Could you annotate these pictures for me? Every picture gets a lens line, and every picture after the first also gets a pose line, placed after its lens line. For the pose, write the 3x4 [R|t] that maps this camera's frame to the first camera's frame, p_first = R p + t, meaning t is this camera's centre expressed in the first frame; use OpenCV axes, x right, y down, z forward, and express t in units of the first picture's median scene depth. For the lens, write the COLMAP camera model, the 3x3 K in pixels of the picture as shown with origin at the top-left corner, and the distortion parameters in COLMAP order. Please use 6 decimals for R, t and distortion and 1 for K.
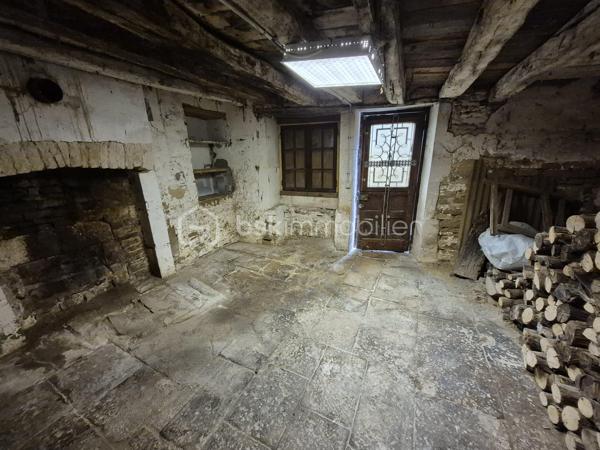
lens RADIAL K [[235.7, 0, 295.8], [0, 235.7, 226.0], [0, 0, 1]] dist [-0.000797, -0.000203]
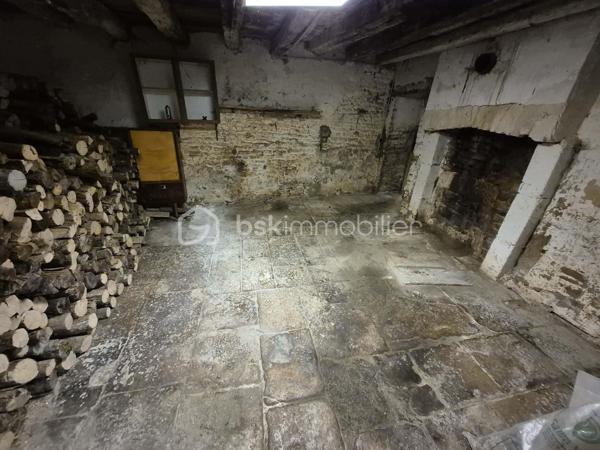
lens RADIAL K [[235.7, 0, 295.8], [0, 235.7, 226.0], [0, 0, 1]] dist [-0.000797, -0.000203]
pose [[-0.781411, 0.262058, -0.566323, 0.538587], [-0.203847, 0.750557, 0.628578, -0.397149], [0.589782, 0.606621, -0.533074, 1.257871]]
